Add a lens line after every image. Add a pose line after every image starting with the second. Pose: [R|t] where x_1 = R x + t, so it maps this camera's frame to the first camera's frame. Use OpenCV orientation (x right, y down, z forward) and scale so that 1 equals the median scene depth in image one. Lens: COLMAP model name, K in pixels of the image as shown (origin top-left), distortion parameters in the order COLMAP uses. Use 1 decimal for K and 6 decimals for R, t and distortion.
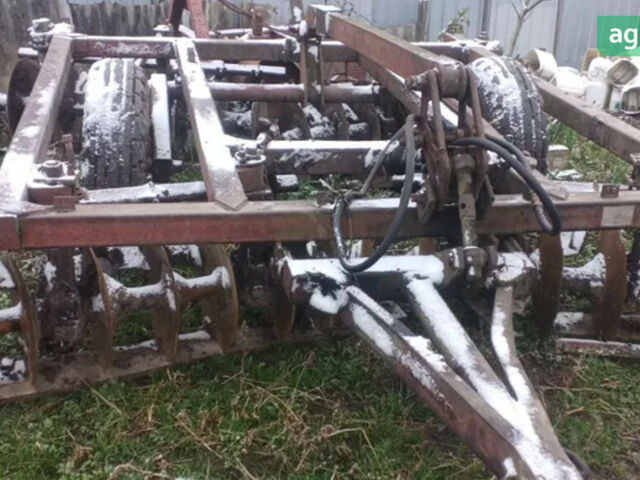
lens RADIAL K [[891.1, 0, 319.9], [0, 891.1, 239.9], [0, 0, 1]] dist [0.109843, 0.000000]
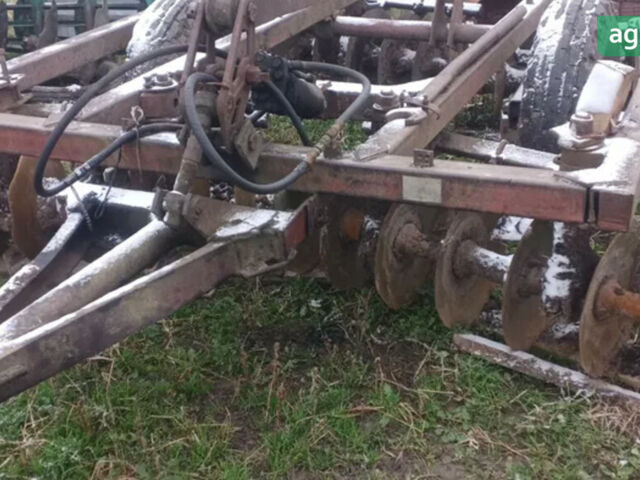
lens RADIAL K [[891.1, 0, 320.1], [0, 891.1, 240.5], [0, 0, 1]] dist [0.109843, 0.000000]
pose [[0.817162, 0.171797, -0.550211, 0.561197], [-0.138119, 0.985102, 0.102455, -0.040329], [0.559615, -0.007728, 0.828717, 0.218365]]
